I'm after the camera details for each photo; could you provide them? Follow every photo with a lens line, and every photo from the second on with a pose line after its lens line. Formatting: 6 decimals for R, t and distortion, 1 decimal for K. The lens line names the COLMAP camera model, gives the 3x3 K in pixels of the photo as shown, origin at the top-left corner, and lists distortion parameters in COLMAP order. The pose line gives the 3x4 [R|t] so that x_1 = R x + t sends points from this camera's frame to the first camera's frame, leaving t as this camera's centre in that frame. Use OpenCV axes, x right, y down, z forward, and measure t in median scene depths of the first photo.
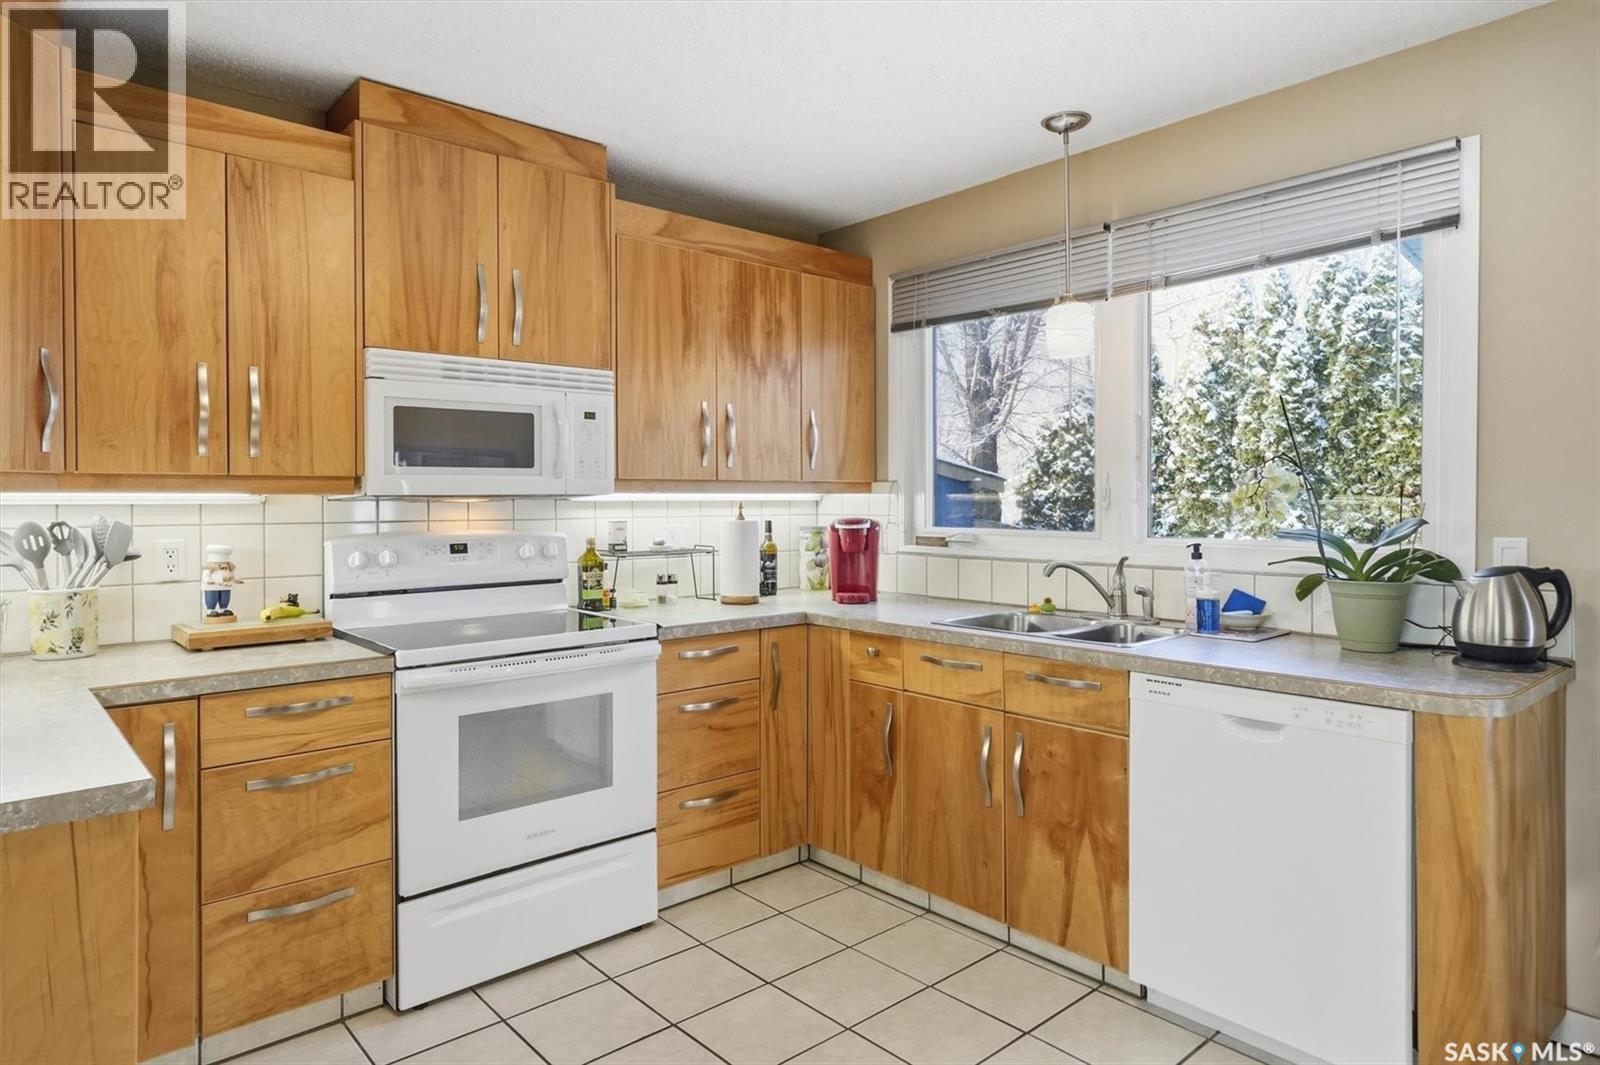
lens RADIAL K [[932.4, 0, 801.9], [0, 932.4, 519.5], [0, 0, 1]] dist [-0.002007, -0.000527]
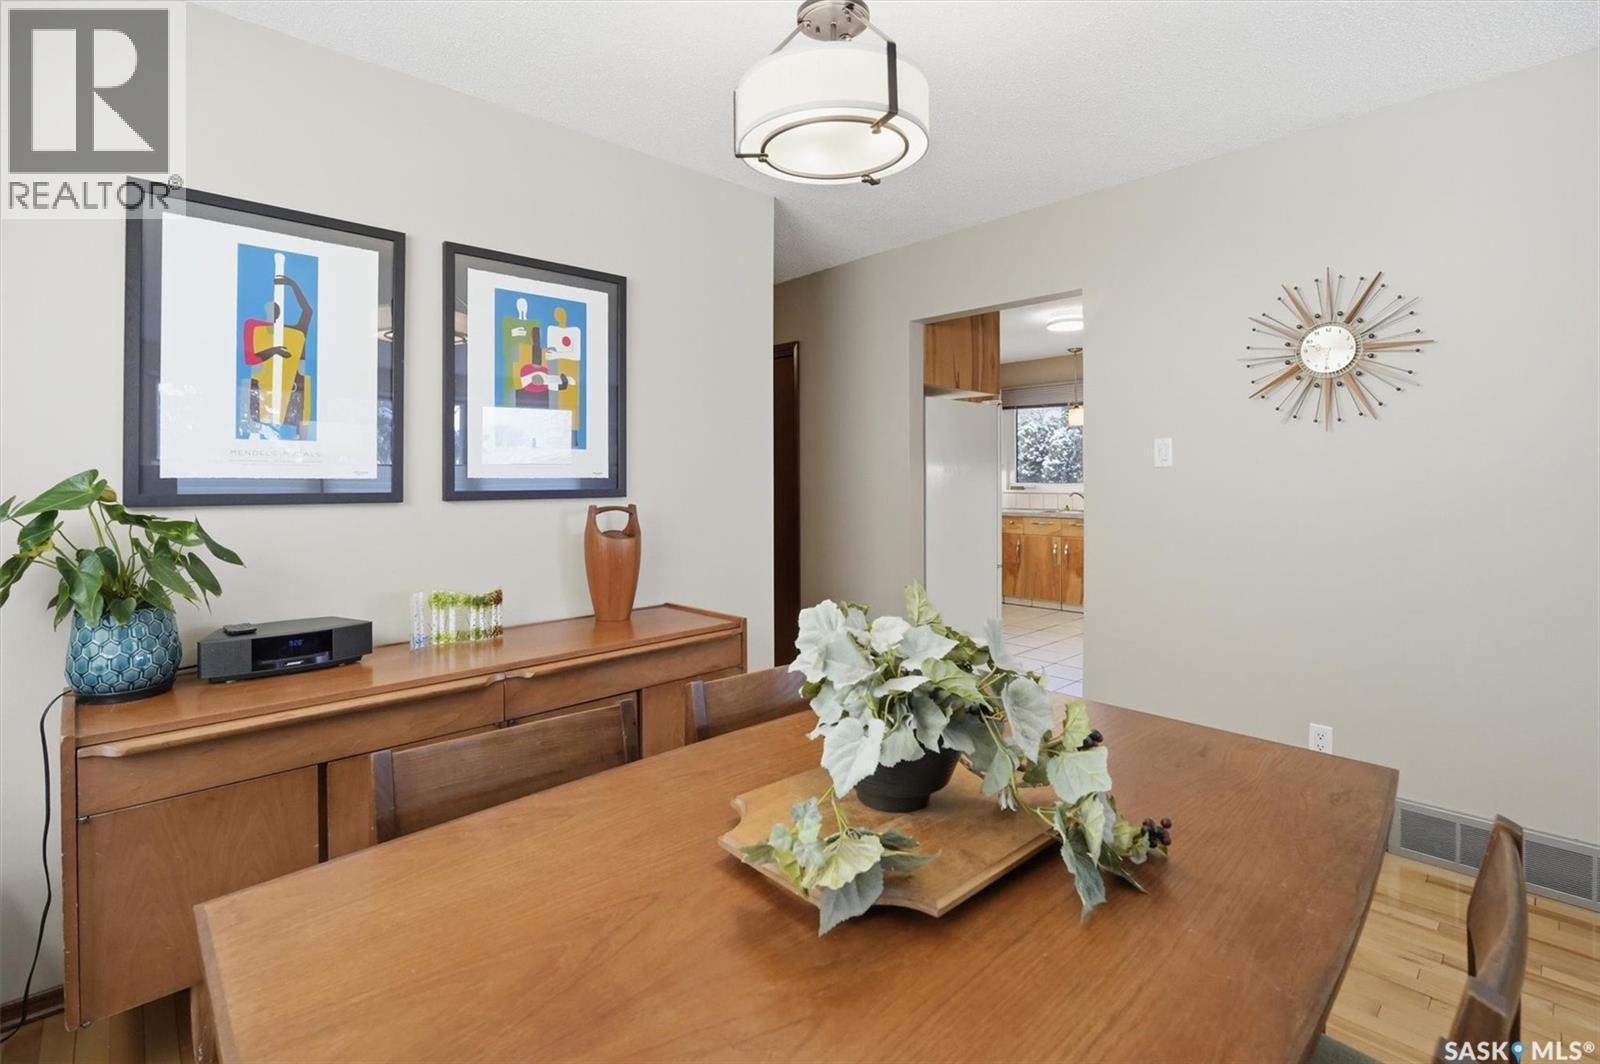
lens RADIAL K [[719.2, 0, 805.2], [0, 719.2, 485.8], [0, 0, 1]] dist [-0.021770, 0.002351]
pose [[0.999512, -0.000650, 0.031240, -0.201747], [0.000983, 0.999943, -0.010634, 0.014251], [-0.031231, 0.010659, 0.999455, -0.395211]]
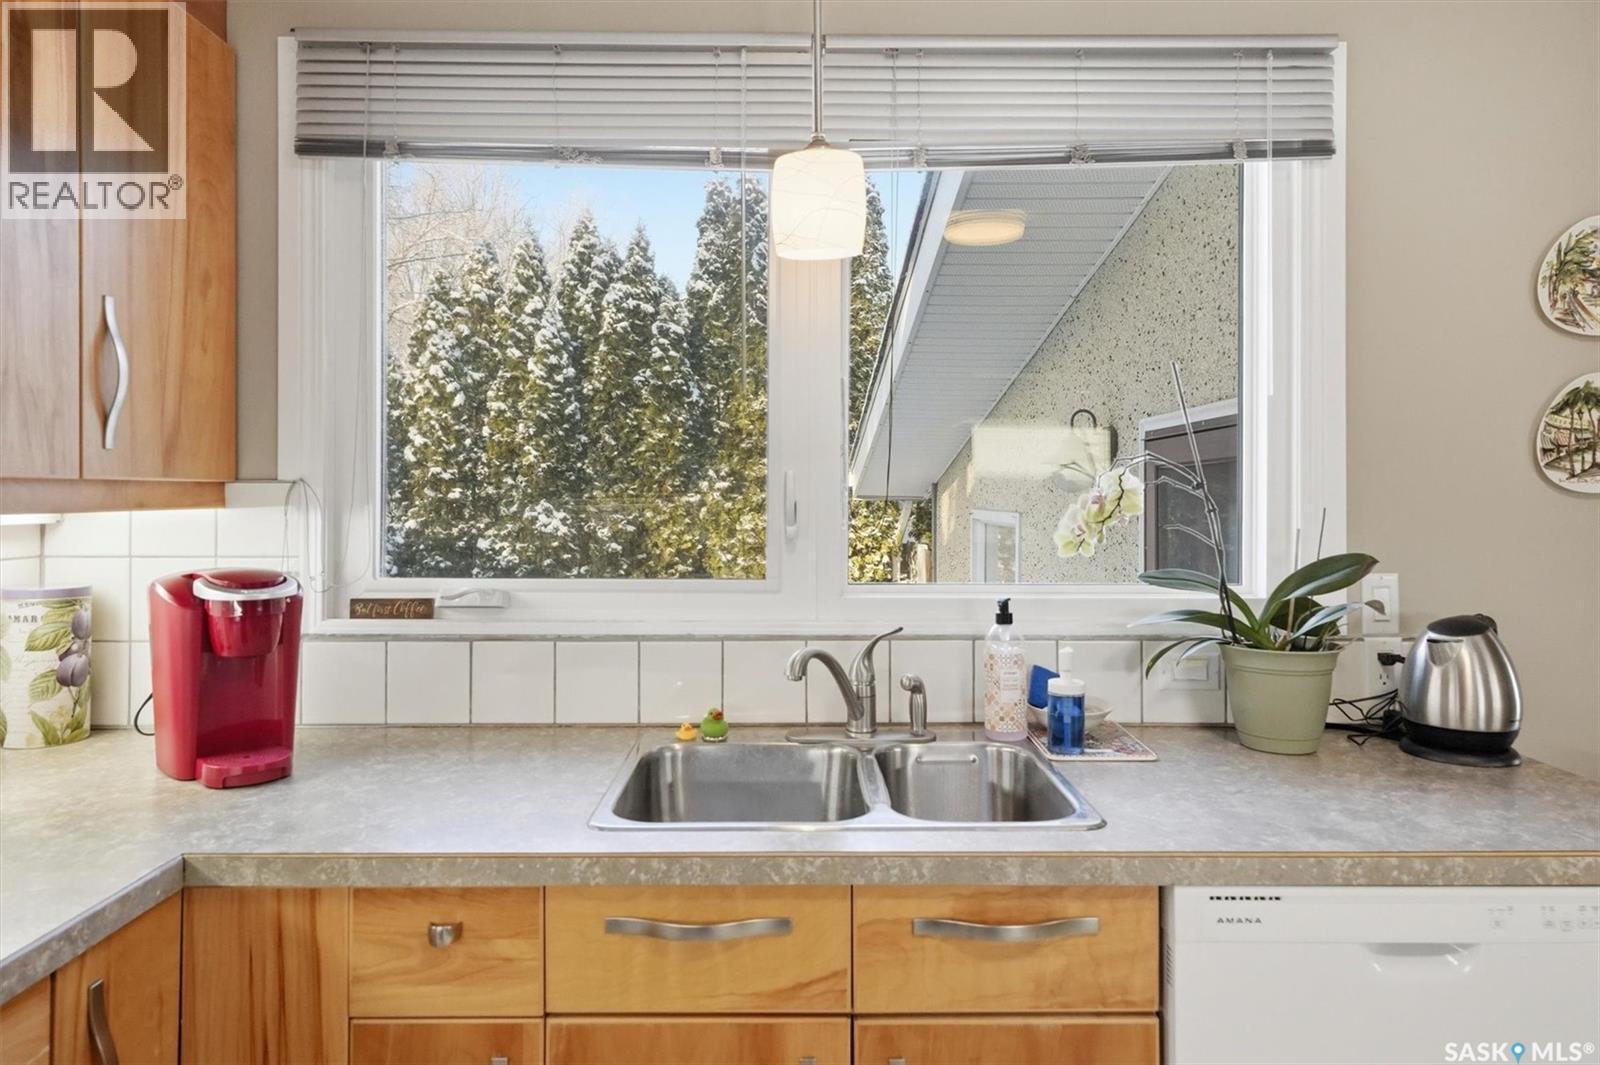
lens RADIAL K [[1009.9, 0, 812.3], [0, 1009.9, 501.3], [0, 0, 1]] dist [0.007611, -0.002470]
pose [[0.656832, -0.001878, 0.754035, -0.041517], [0.012650, 0.999884, -0.008528, -0.009153], [-0.753931, 0.015140, 0.656779, 0.184537]]
